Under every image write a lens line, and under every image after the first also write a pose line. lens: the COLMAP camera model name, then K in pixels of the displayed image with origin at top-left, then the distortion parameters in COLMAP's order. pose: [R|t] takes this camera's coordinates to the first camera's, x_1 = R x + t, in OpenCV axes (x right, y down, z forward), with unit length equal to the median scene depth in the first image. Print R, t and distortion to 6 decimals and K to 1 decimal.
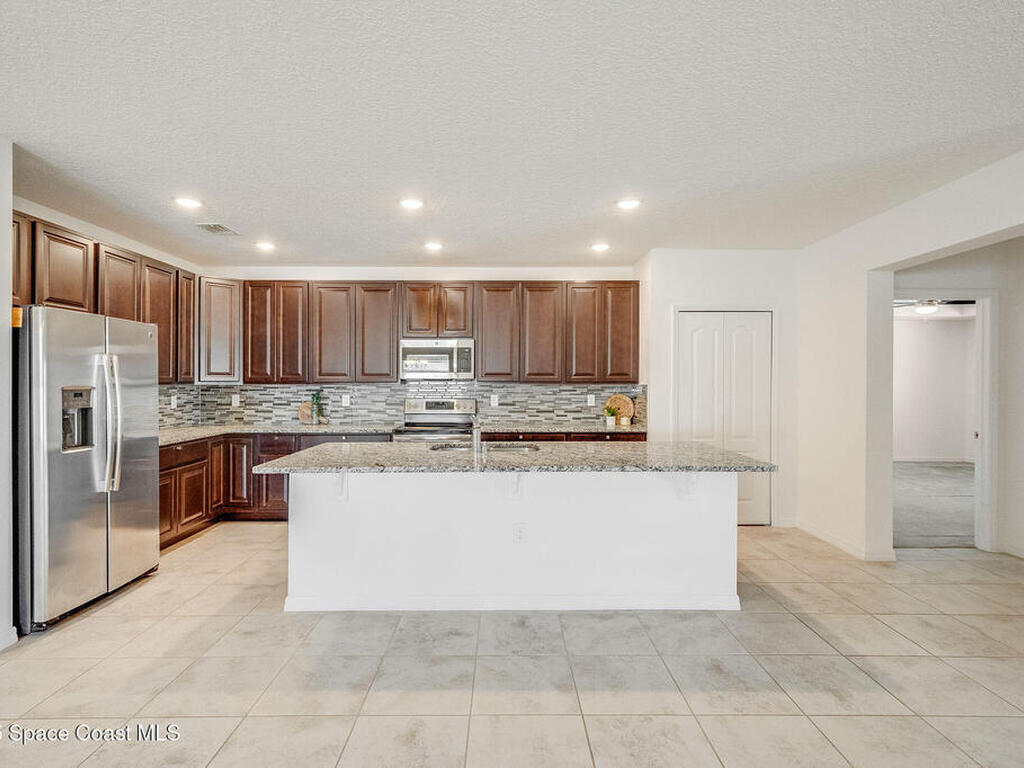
lens RADIAL K [[507.9, 0, 512.0], [0, 507.9, 384.0], [0, 0, 1]] dist [0.004063, 0.000526]
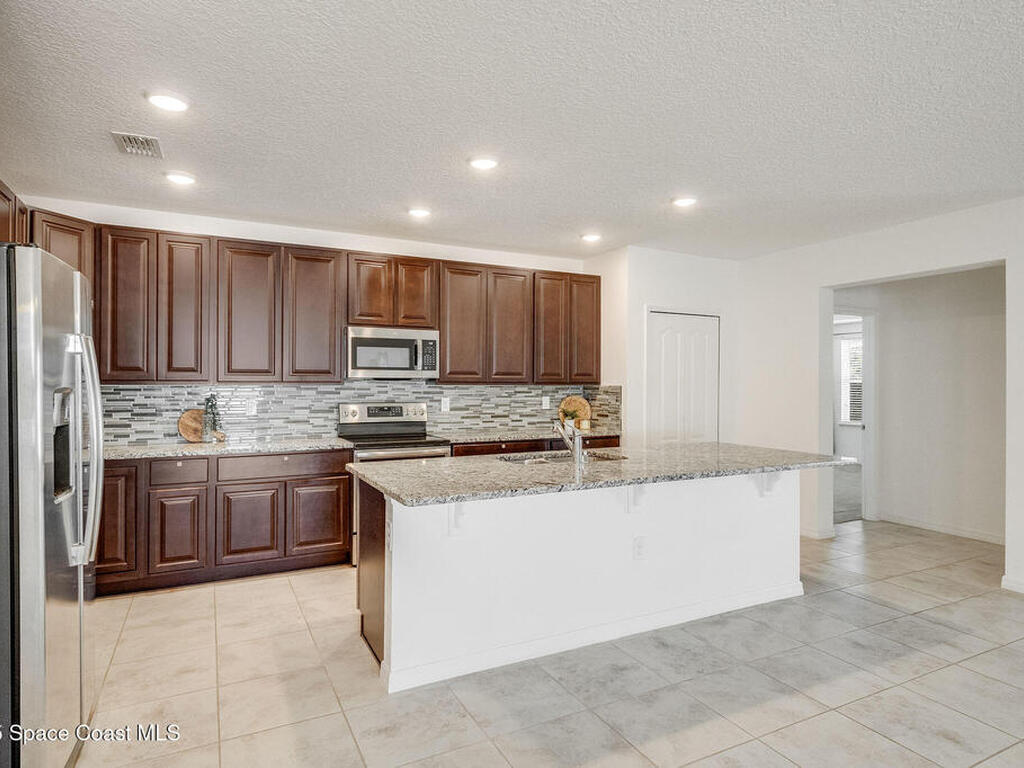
lens RADIAL K [[588.1, 0, 512.0], [0, 588.1, 384.0], [0, 0, 1]] dist [0.002573, 0.000696]
pose [[0.894727, 0.002260, 0.446607, -0.419900], [-0.002215, 0.999997, -0.000622, -0.000919], [-0.446607, -0.000433, 0.894730, 0.098473]]
